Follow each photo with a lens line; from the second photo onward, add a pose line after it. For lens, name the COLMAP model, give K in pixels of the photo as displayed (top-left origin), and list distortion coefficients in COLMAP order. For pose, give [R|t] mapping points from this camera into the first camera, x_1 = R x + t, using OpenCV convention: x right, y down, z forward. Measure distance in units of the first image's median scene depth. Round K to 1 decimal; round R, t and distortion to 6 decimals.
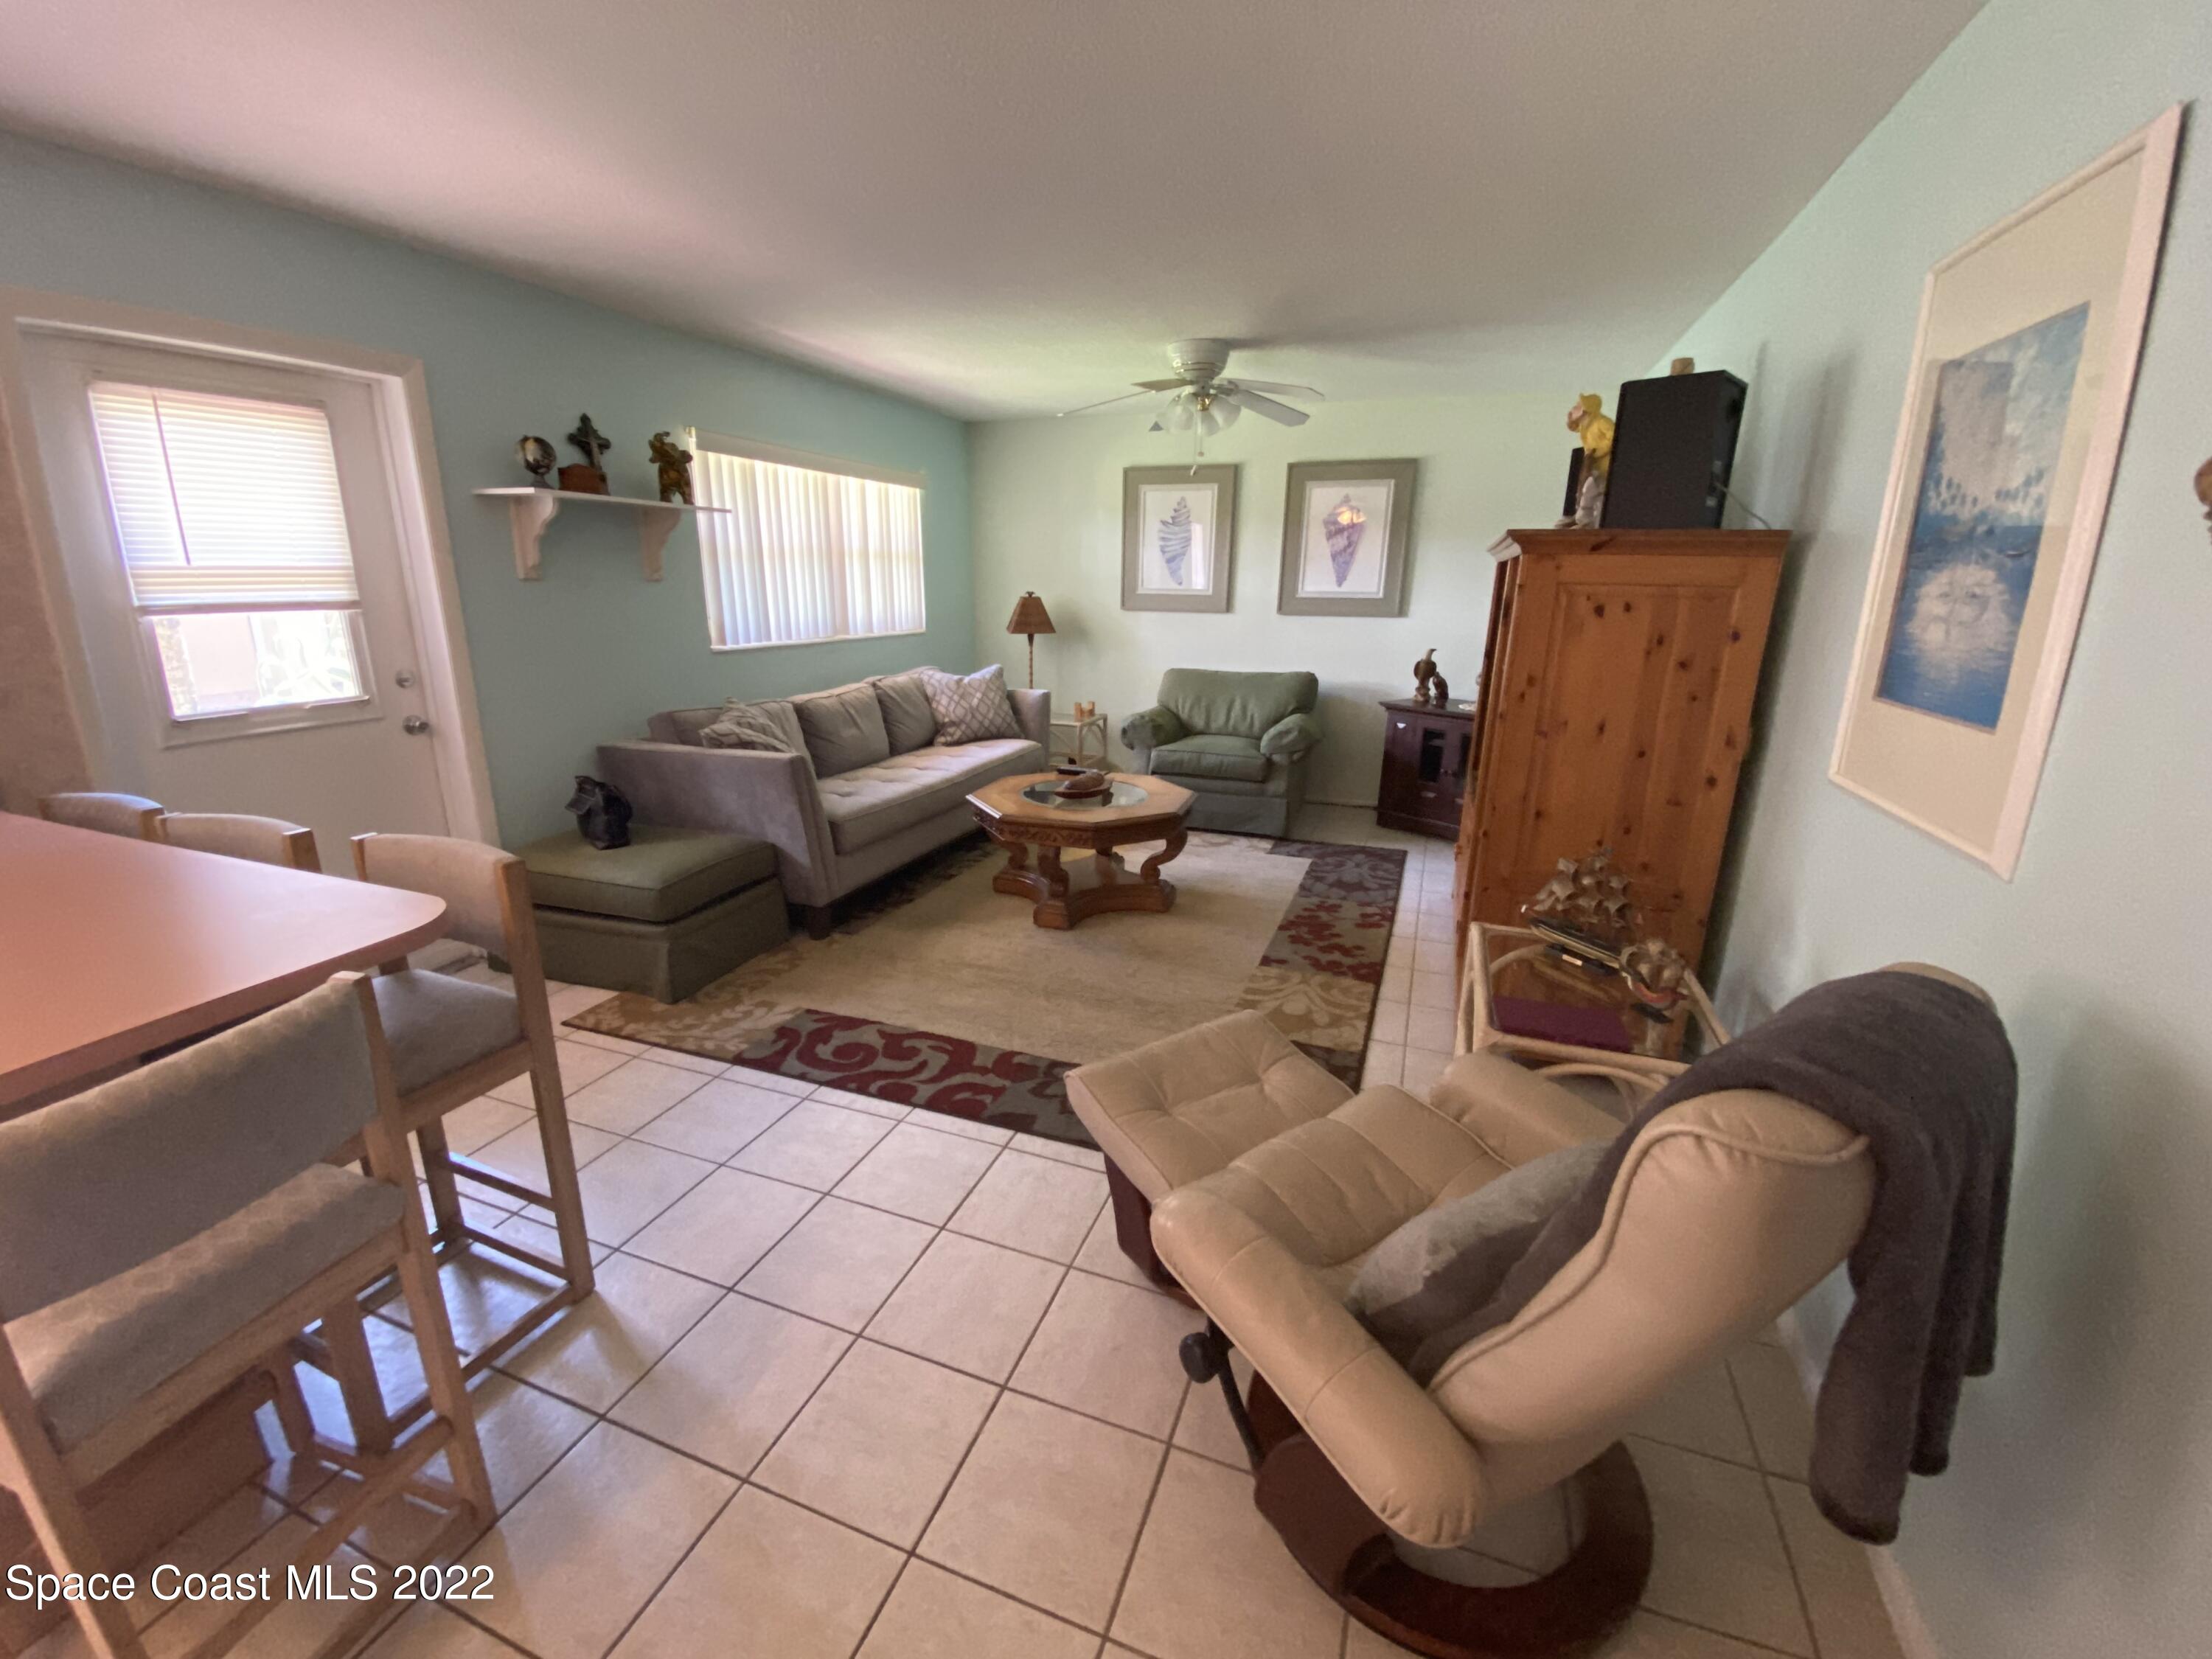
lens RADIAL K [[910.0, 0, 1106.8], [0, 910.0, 821.5], [0, 0, 1]] dist [-0.002048, -0.000459]
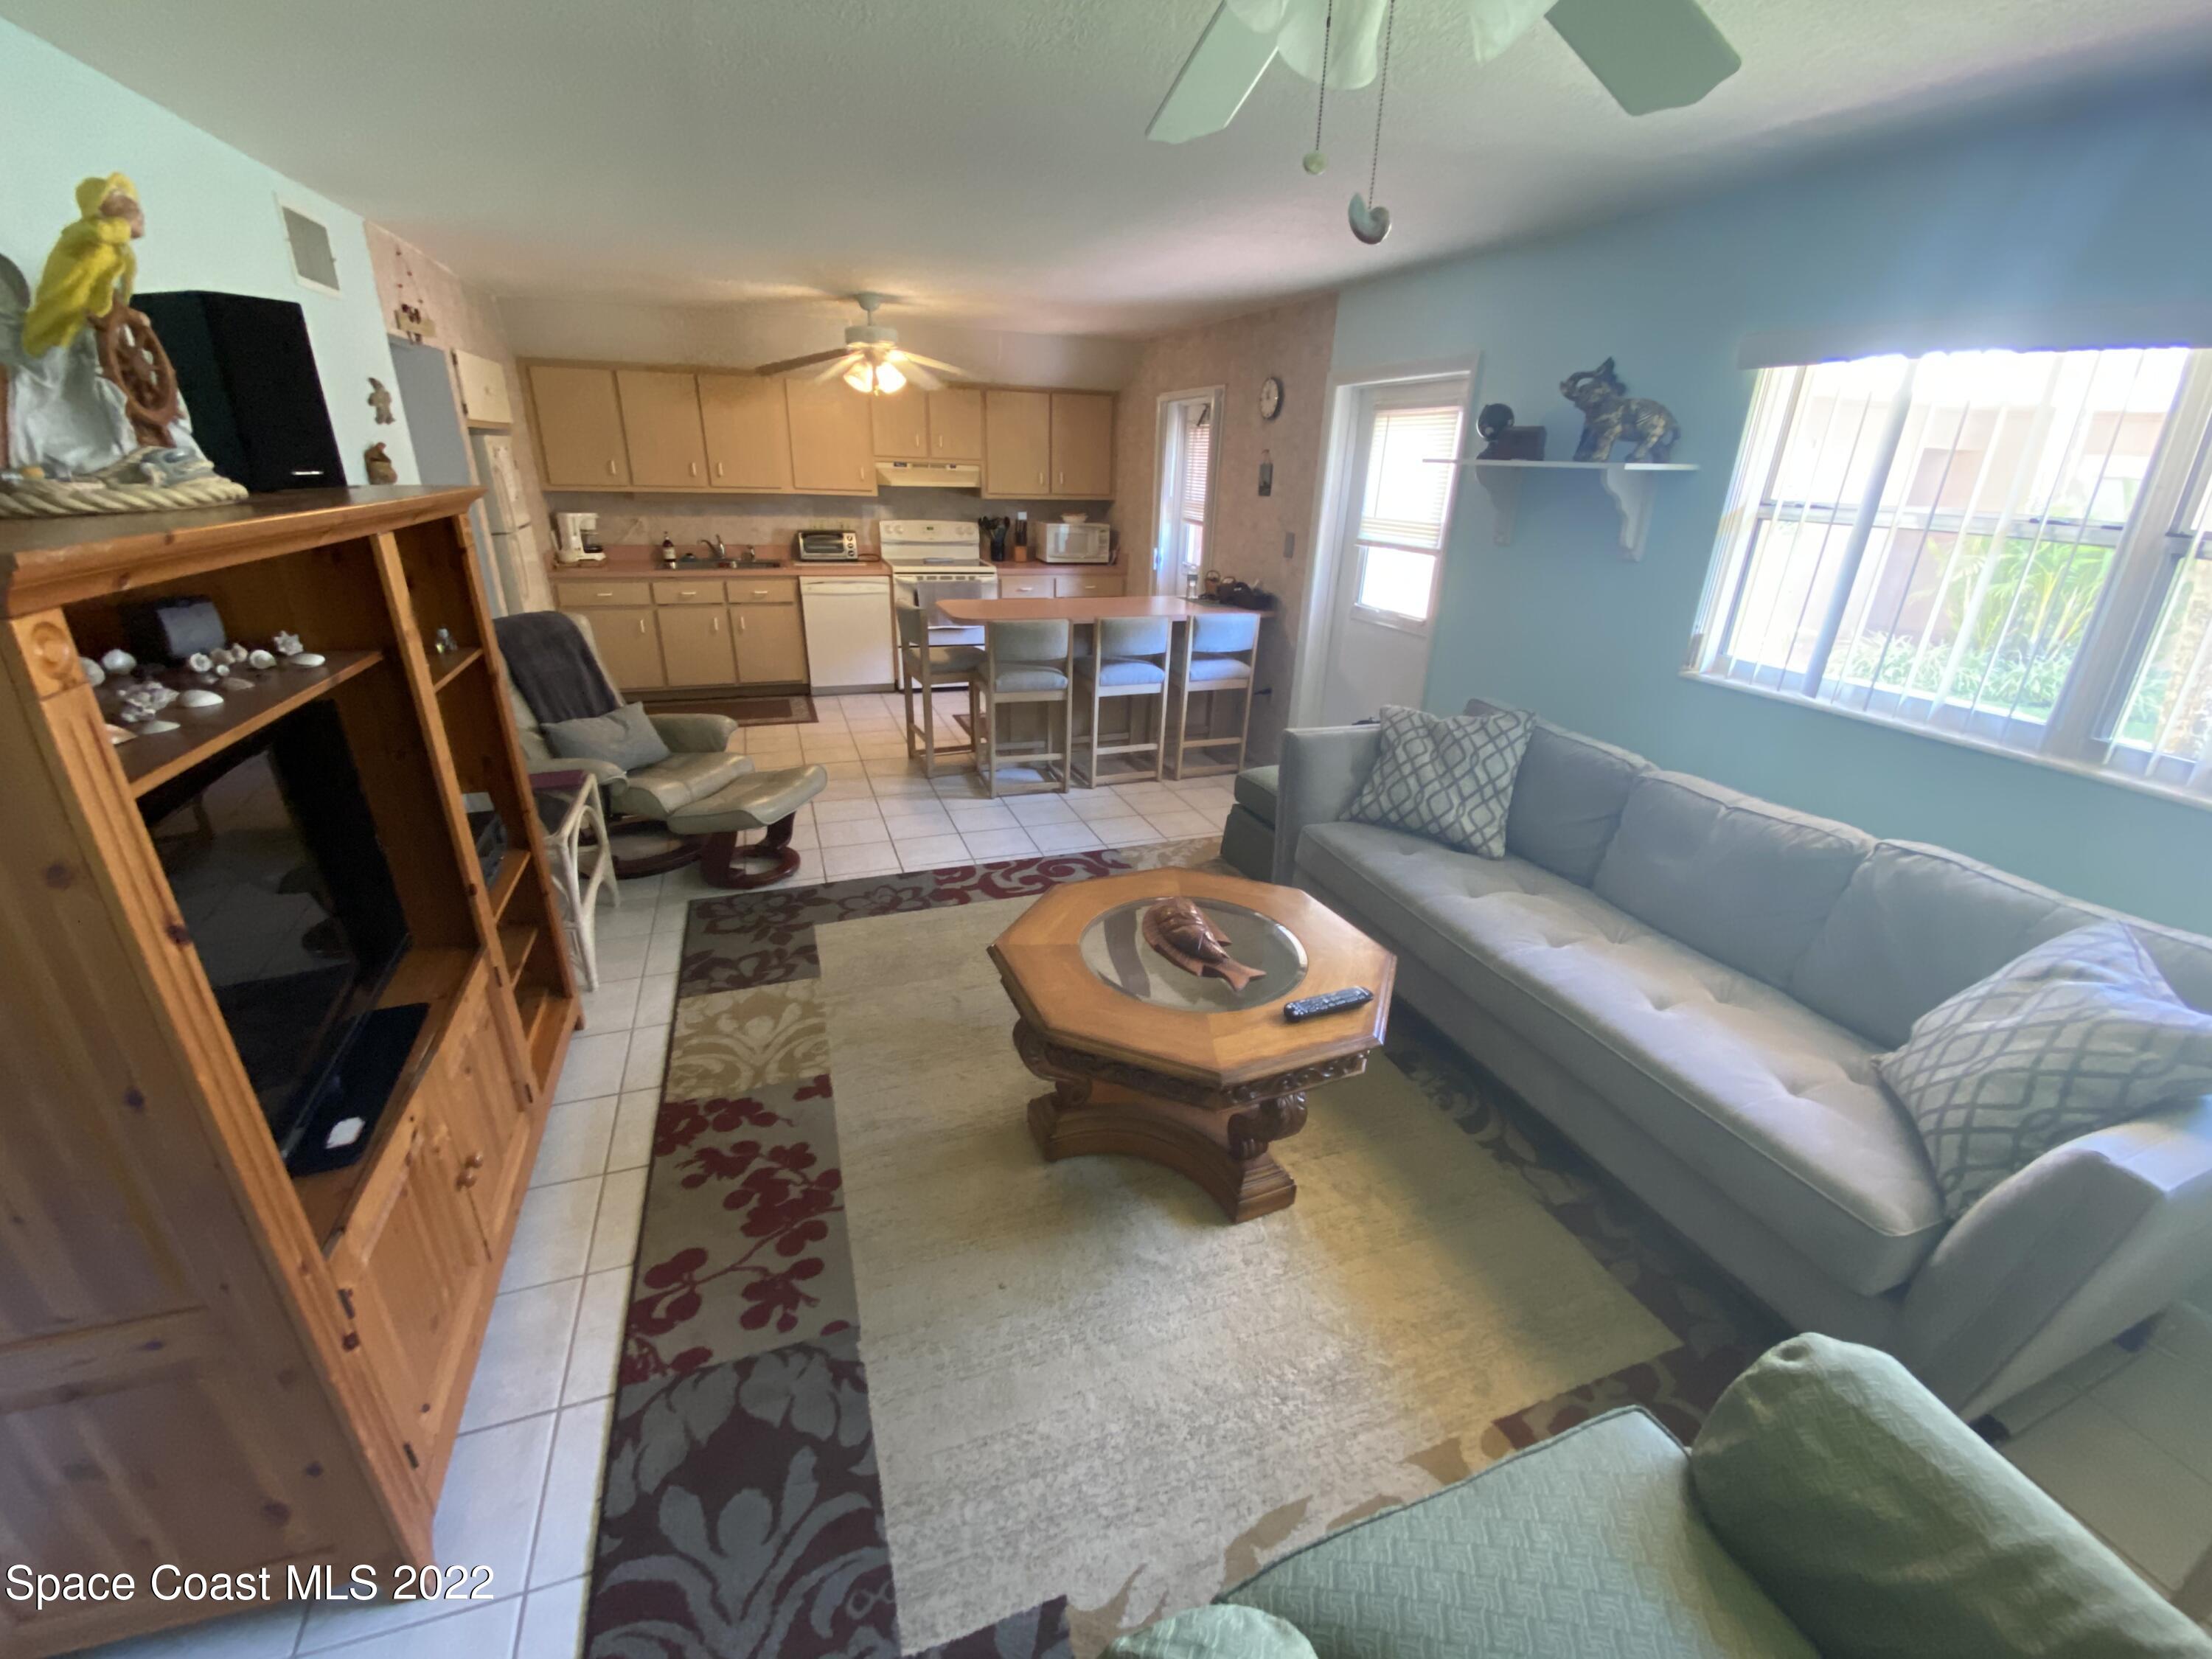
lens RADIAL K [[910.0, 0, 1119.9], [0, 910.0, 825.9], [0, 0, 1]] dist [-0.002048, -0.000459]
pose [[-0.757240, 0.213602, -0.617221, 0.410462], [-0.204044, 0.820345, 0.534229, -0.467067], [0.620446, 0.530480, -0.577614, 1.492616]]
